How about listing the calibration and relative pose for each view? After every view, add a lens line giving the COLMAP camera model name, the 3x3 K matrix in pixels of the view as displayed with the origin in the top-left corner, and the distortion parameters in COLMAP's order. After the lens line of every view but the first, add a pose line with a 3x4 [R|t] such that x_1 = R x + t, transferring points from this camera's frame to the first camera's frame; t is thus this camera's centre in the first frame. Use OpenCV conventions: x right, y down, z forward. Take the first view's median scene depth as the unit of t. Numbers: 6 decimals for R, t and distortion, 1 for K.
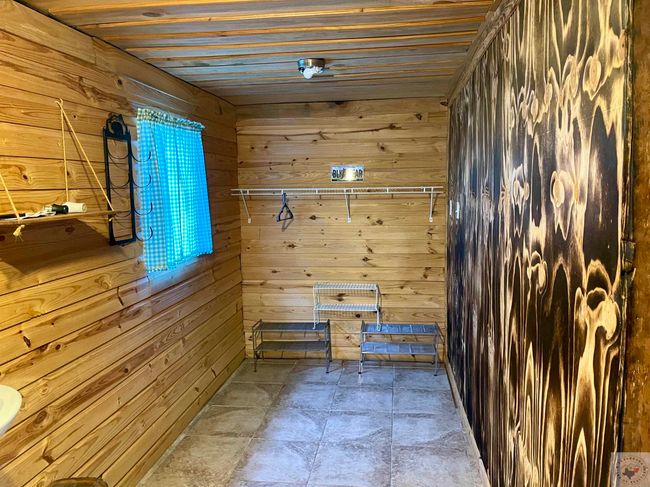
lens RADIAL K [[496.0, 0, 328.7], [0, 496.0, 242.9], [0, 0, 1]] dist [0.062887, -0.105034]
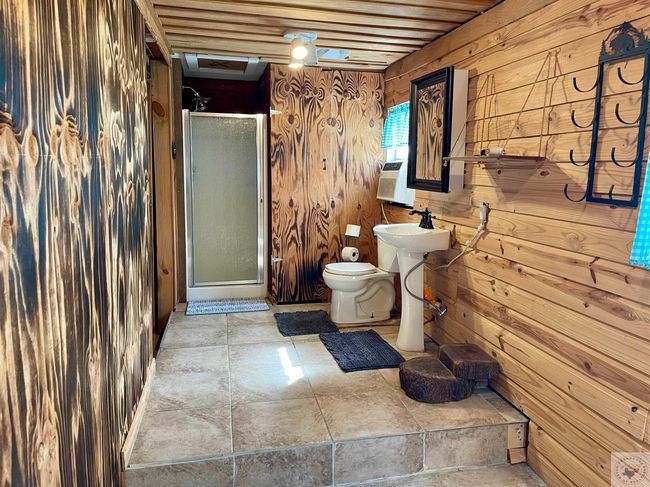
lens RADIAL K [[496.0, 0, 328.7], [0, 496.0, 242.9], [0, 0, 1]] dist [0.062887, -0.105034]
pose [[-0.939464, 0.059859, -0.337378, 0.283841], [-0.033298, 0.964013, 0.263761, -0.153141], [0.341026, 0.259028, -0.903663, 1.892936]]
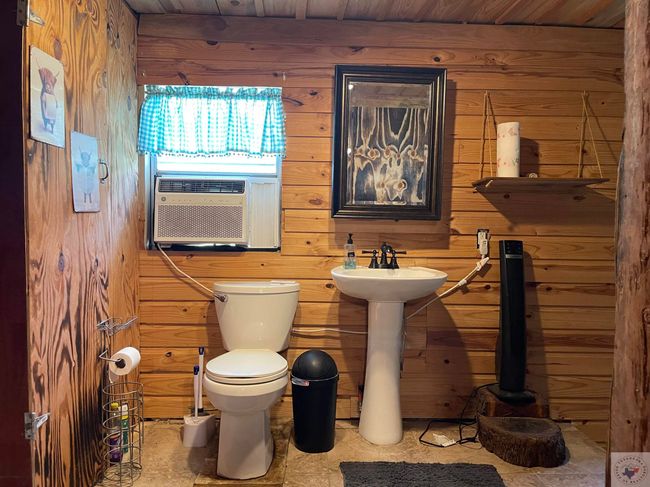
lens RADIAL K [[496.0, 0, 328.7], [0, 496.0, 242.9], [0, 0, 1]] dist [0.062887, -0.105034]
pose [[0.172226, 0.072026, -0.982421, 0.591168], [-0.135719, 0.989547, 0.048756, 0.106511], [0.975663, 0.124936, 0.180201, 0.214571]]
